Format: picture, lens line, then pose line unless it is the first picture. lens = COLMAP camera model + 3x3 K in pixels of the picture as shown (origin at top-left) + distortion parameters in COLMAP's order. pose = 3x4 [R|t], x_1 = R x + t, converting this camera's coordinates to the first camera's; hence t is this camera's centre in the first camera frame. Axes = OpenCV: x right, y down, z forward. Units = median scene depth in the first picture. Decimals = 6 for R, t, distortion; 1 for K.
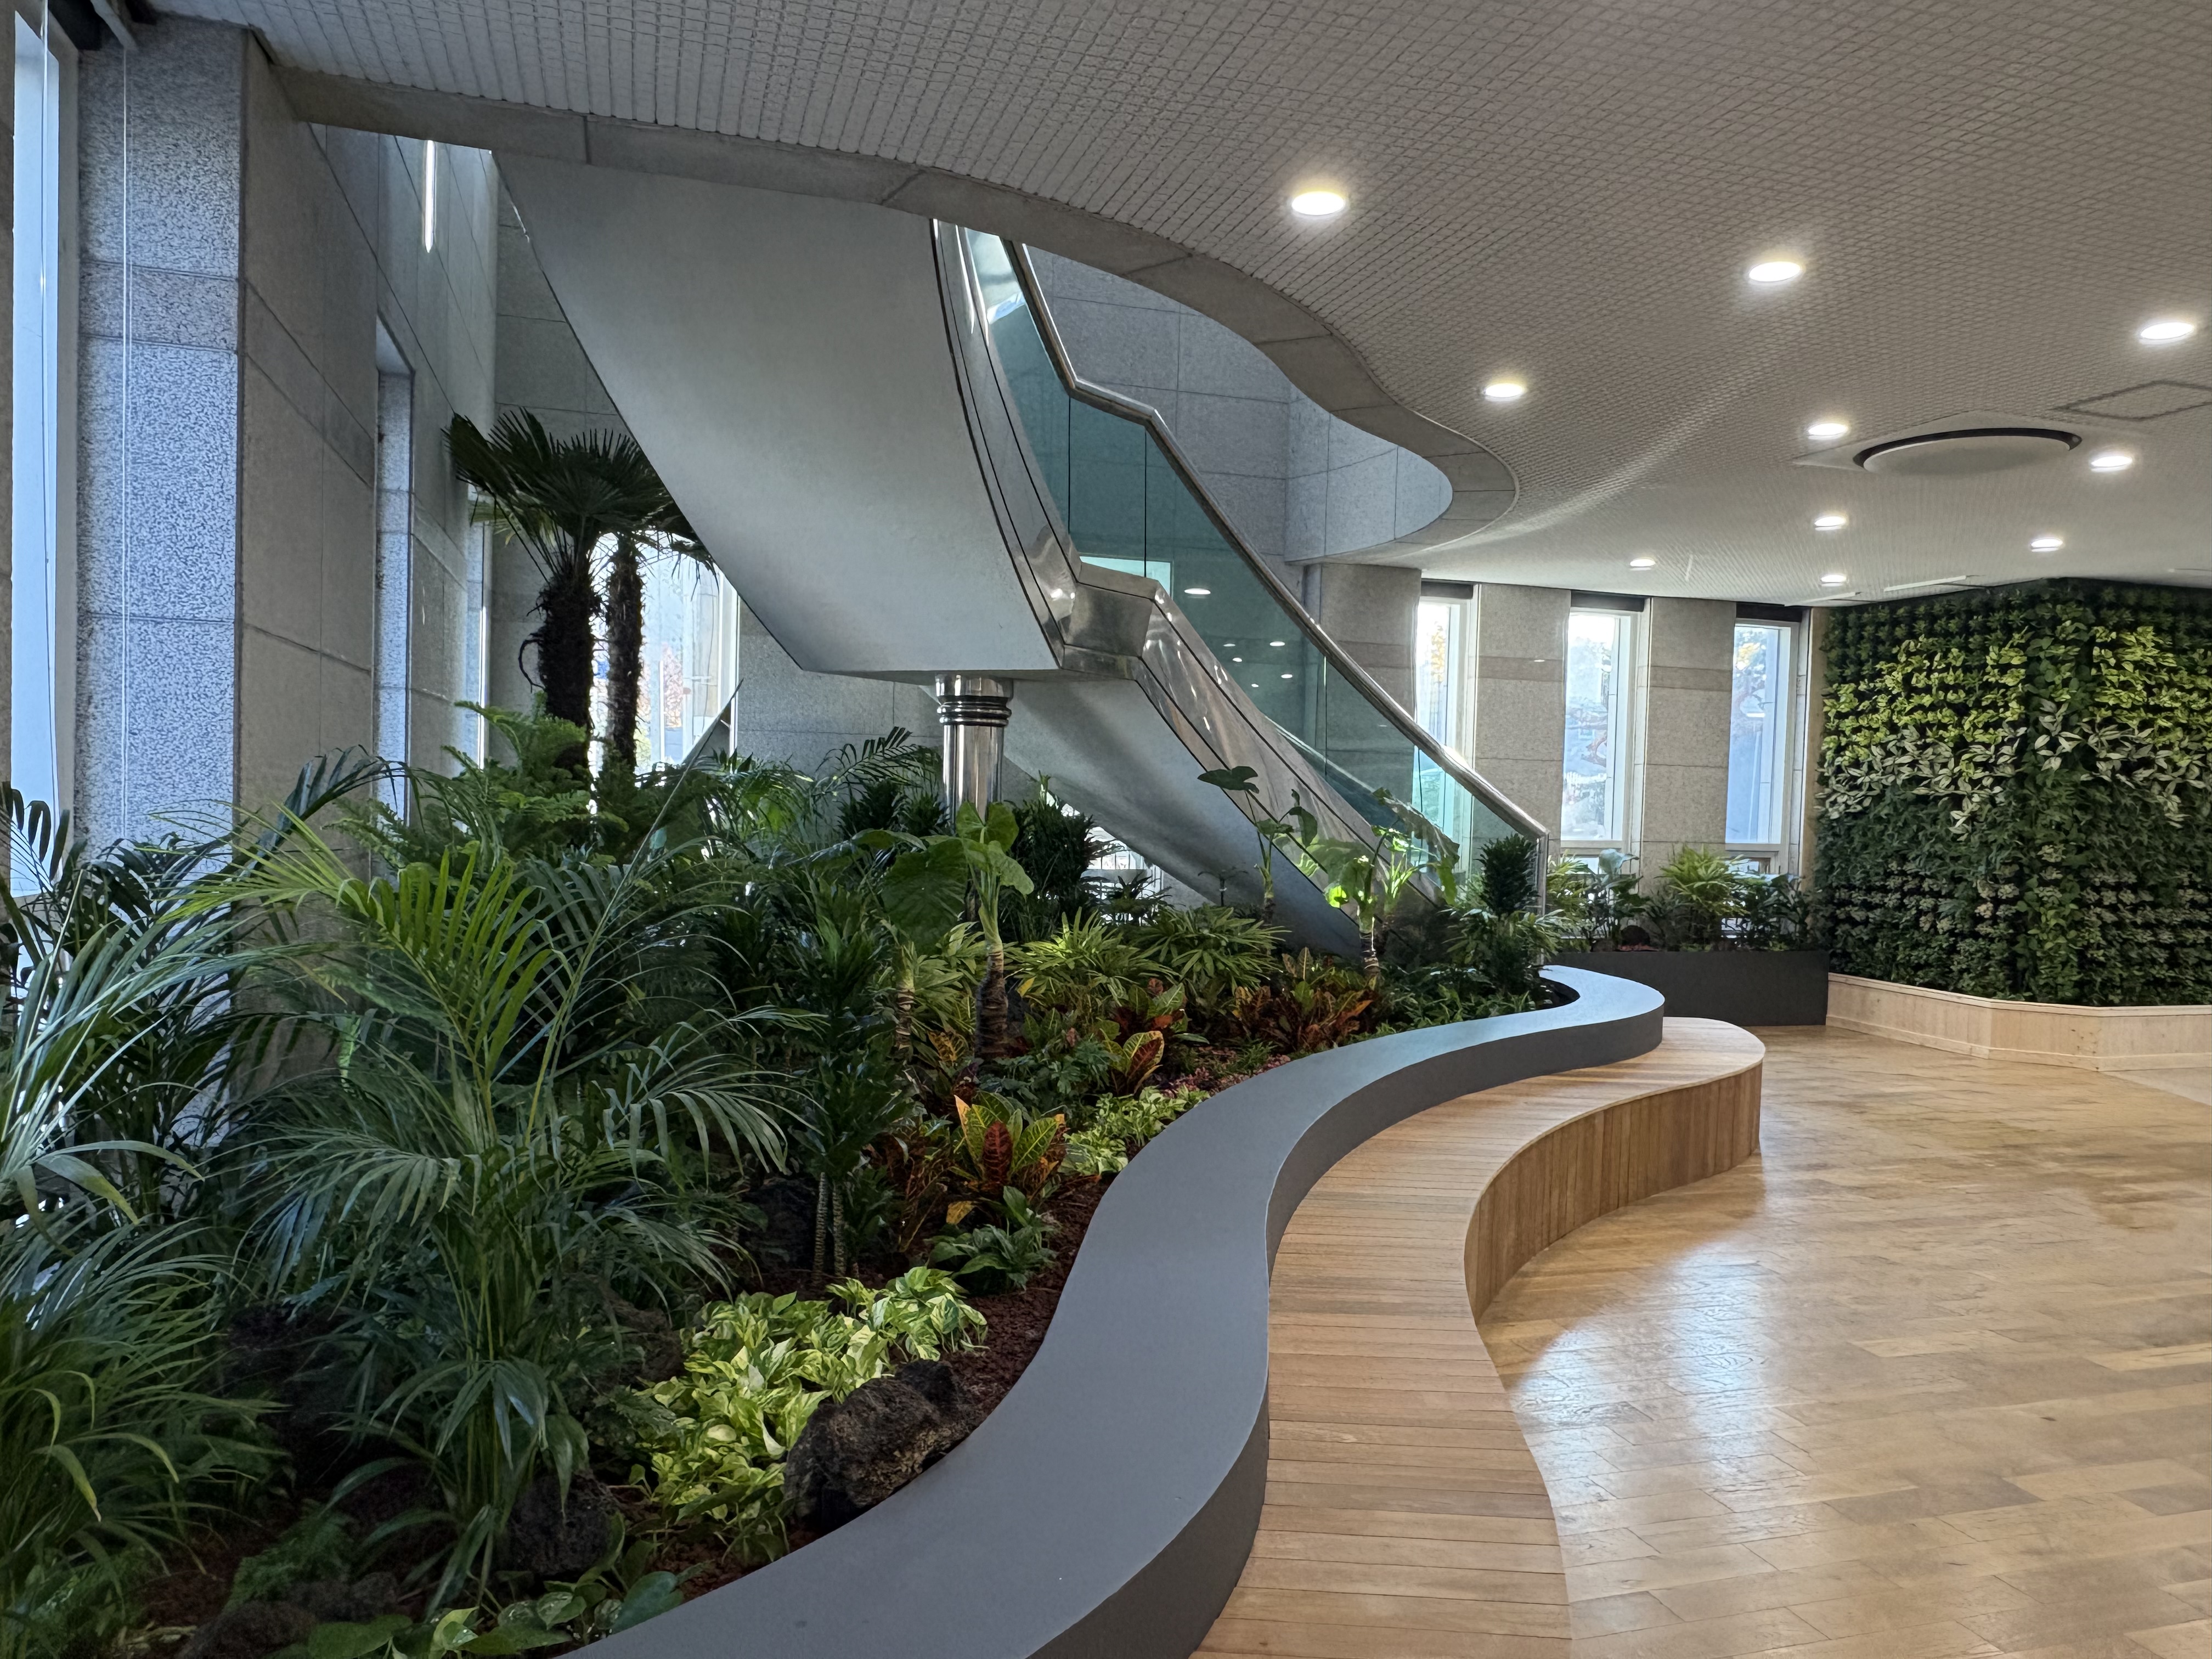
lens RADIAL K [[1539.9, 0, 1096.9], [0, 1539.9, 841.6], [0, 0, 1]] dist [-0.004309, 0.005680]
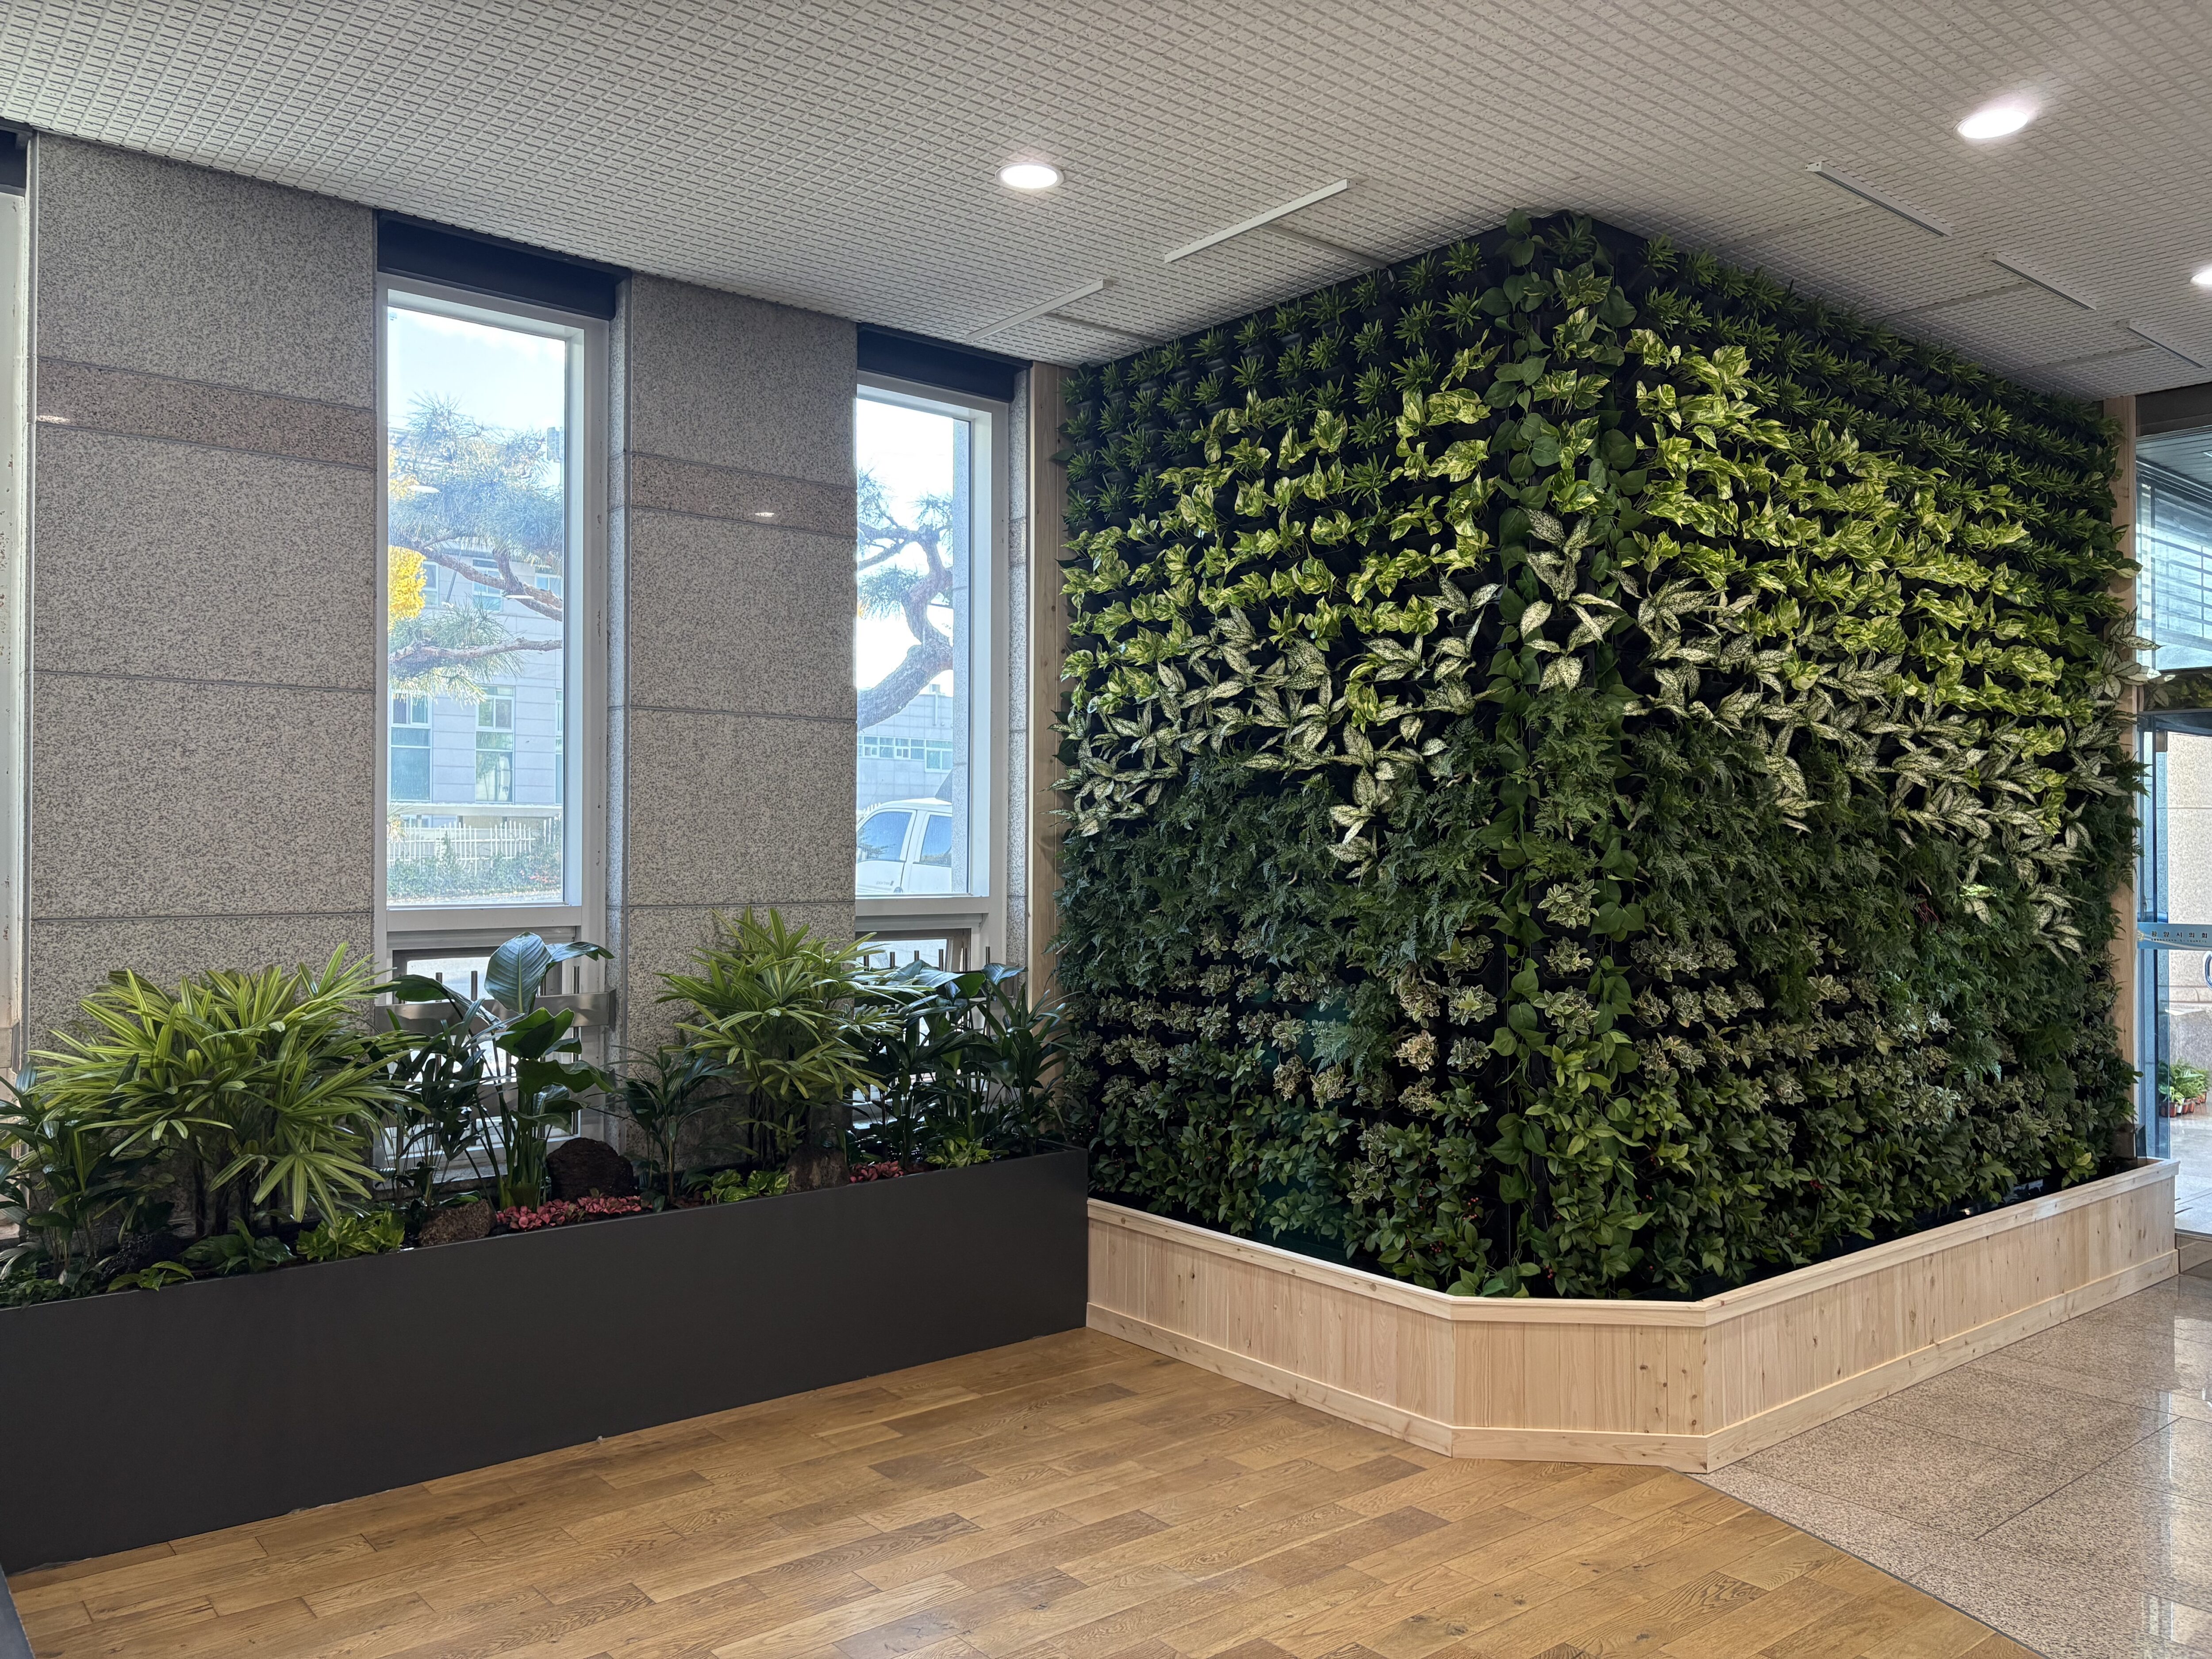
lens RADIAL K [[1676.5, 0, 1102.6], [0, 1676.5, 830.7], [0, 0, 1]] dist [0.061766, -0.001552]
pose [[0.922312, -0.022160, 0.385810, 0.338049], [0.036035, 0.998936, -0.028768, -0.002954], [-0.384762, 0.040436, 0.922130, 0.632947]]
